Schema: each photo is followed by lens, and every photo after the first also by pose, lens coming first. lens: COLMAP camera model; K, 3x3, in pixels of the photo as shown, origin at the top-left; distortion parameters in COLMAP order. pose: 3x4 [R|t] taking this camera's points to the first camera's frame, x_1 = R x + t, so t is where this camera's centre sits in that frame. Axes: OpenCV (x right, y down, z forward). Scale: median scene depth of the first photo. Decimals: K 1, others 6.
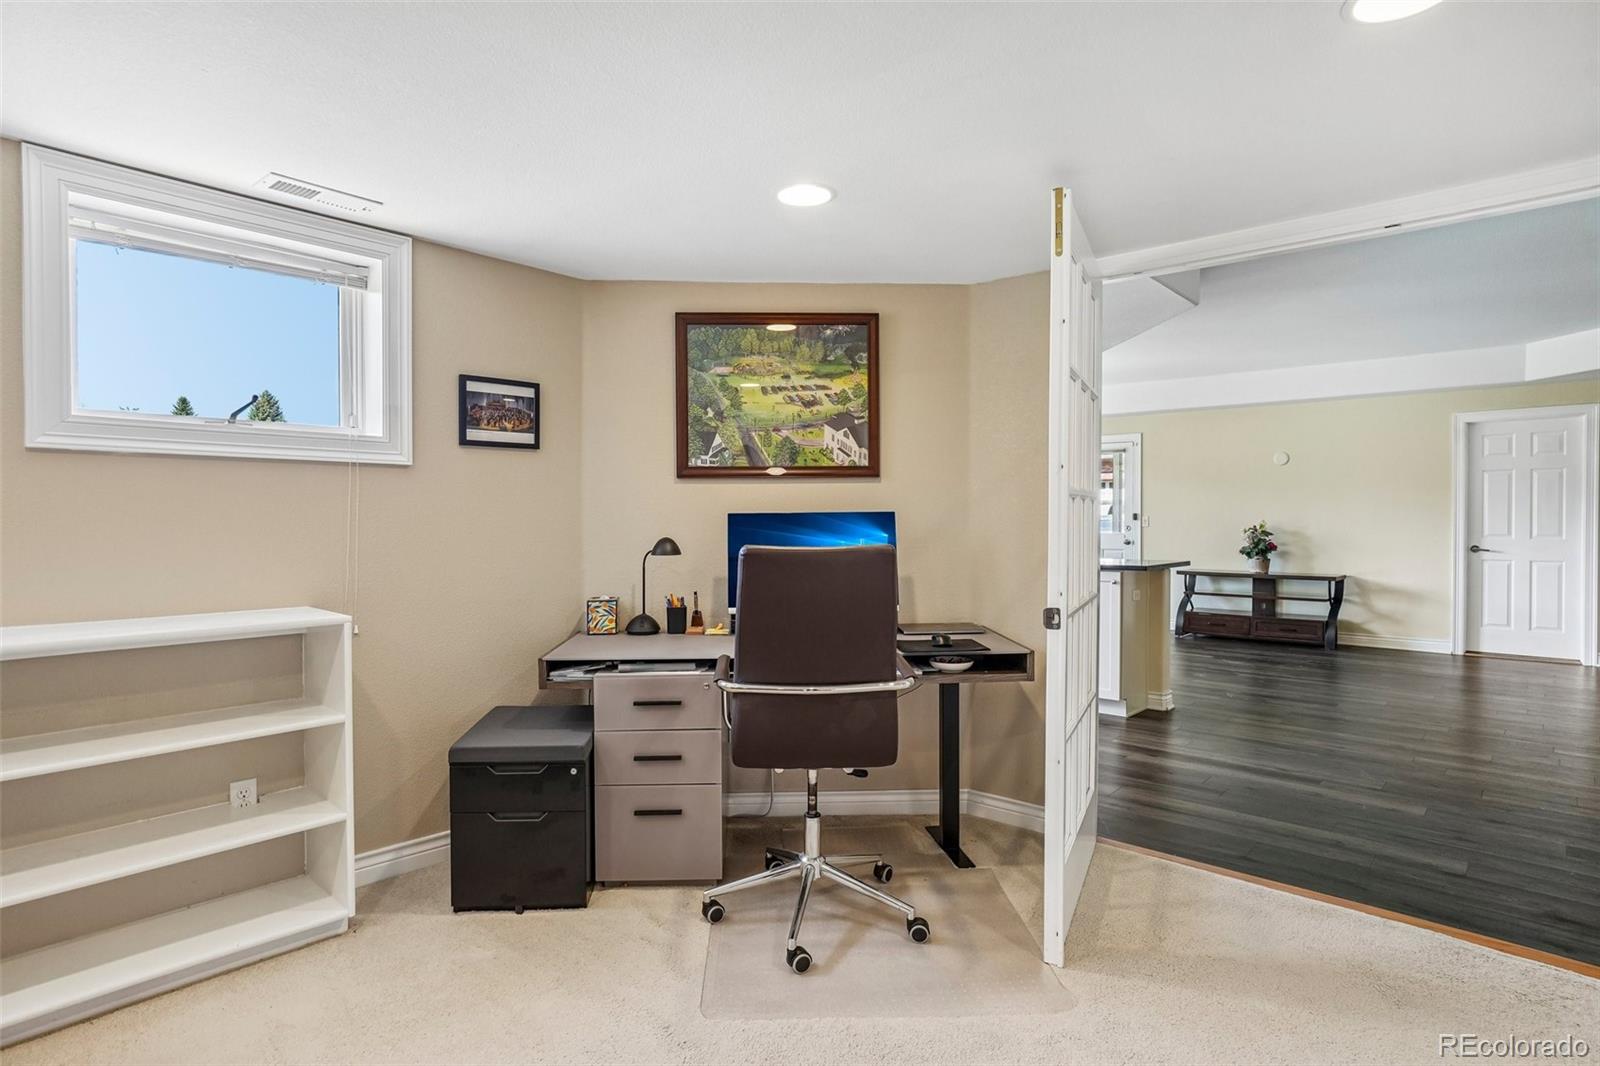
lens RADIAL K [[851.5, 0, 800.0], [0, 851.5, 533.0], [0, 0, 1]] dist [-0.000938, -0.000116]
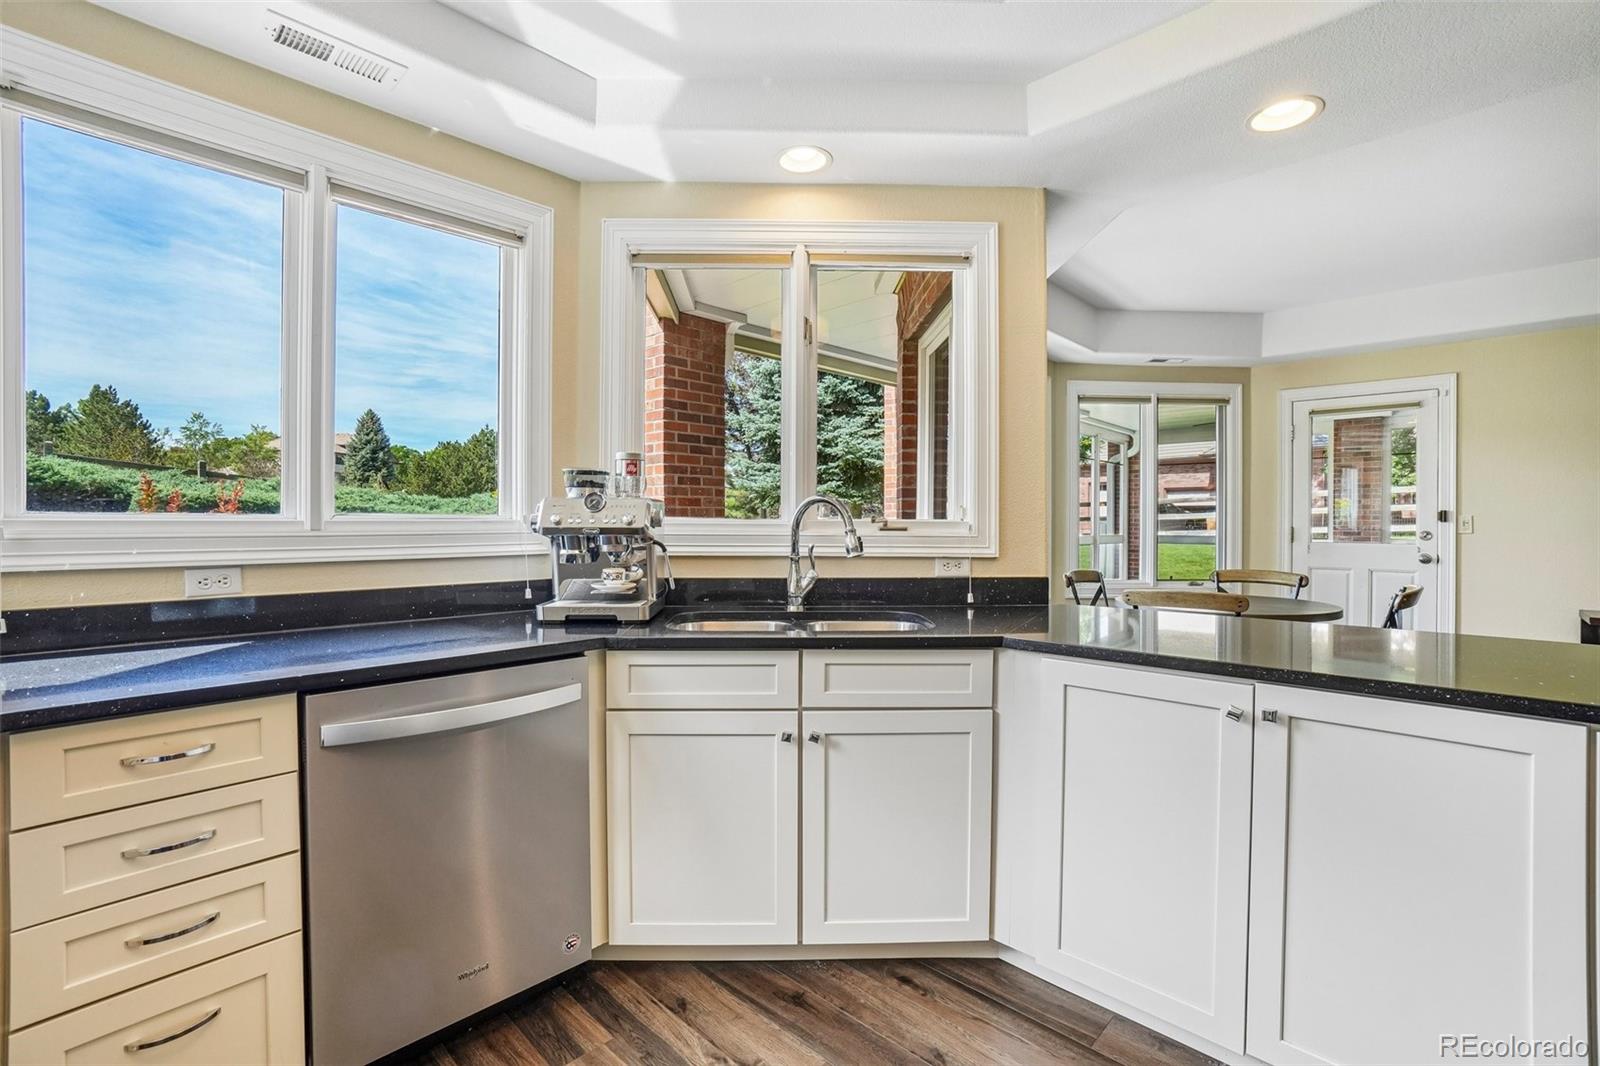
lens RADIAL K [[708.9, 0, 789.8], [0, 708.9, 528.0], [0, 0, 1]] dist [-0.055194, 0.021599]
pose [[0.998865, 0.001062, -0.047628, -0.034104], [-0.001257, 0.999991, -0.004051, -0.008444], [0.047623, 0.004106, 0.998857, 0.501595]]
